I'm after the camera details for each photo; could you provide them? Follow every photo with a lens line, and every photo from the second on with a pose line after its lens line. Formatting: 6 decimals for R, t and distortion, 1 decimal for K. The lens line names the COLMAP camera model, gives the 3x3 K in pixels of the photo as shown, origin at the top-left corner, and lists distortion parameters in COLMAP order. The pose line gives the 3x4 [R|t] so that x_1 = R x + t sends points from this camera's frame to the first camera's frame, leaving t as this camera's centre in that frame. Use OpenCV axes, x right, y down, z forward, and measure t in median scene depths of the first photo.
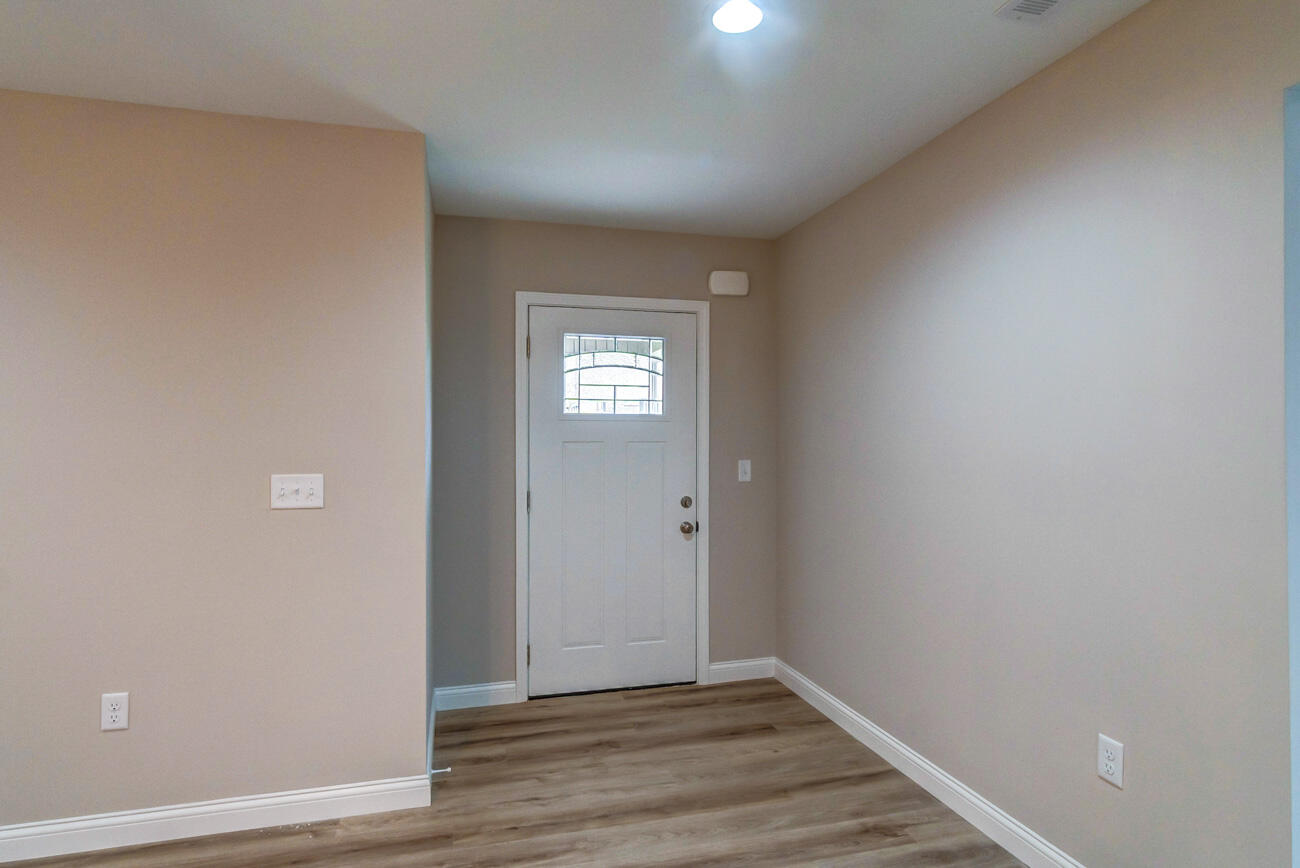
lens RADIAL K [[704.0, 0, 649.8], [0, 704.0, 437.4], [0, 0, 1]] dist [0.006514, -0.000404]
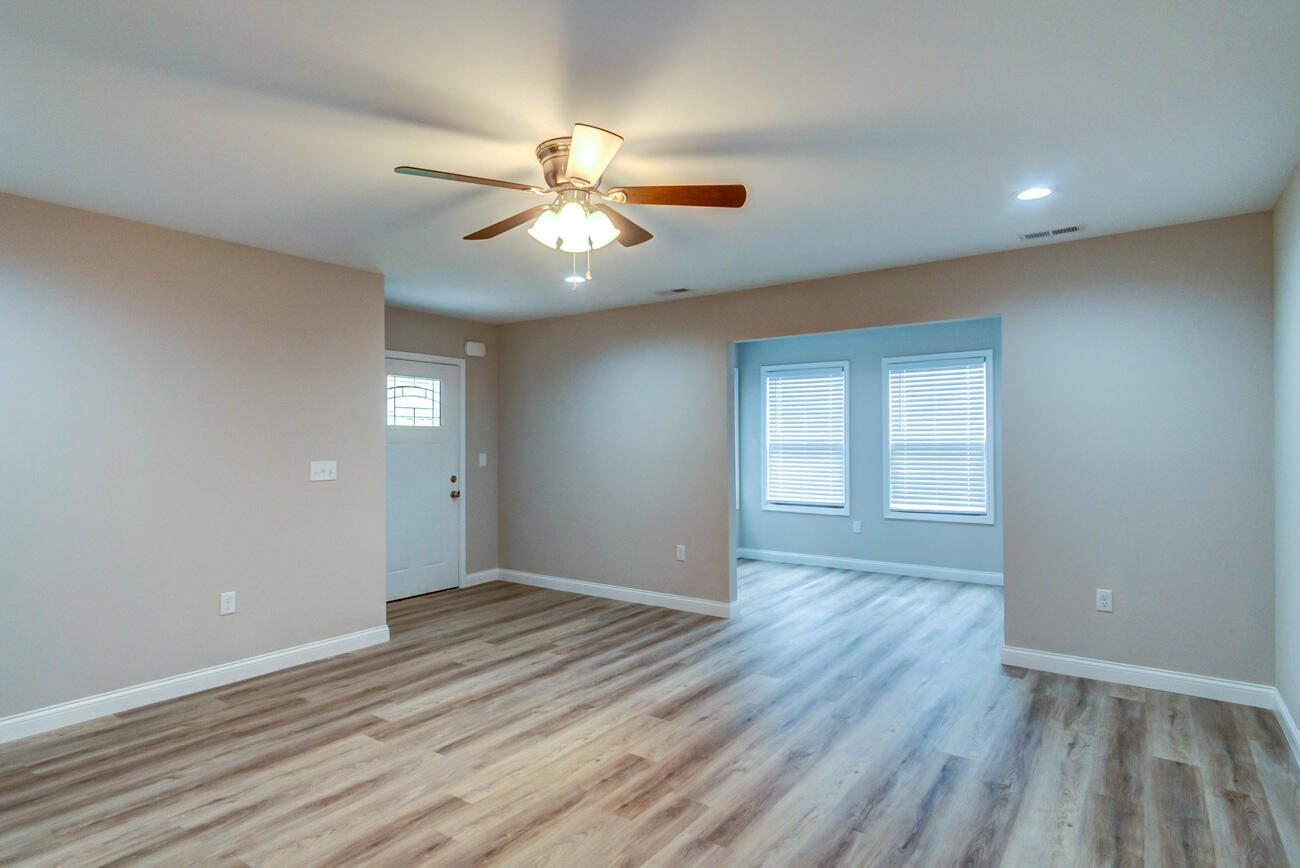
lens RADIAL K [[704.0, 0, 641.3], [0, 704.0, 428.4], [0, 0, 1]] dist [0.006514, -0.000404]
pose [[0.778534, 0.009944, 0.627524, -0.665784], [0.000473, 0.999865, -0.016432, -0.000314], [-0.627603, 0.013089, 0.778424, -0.590945]]
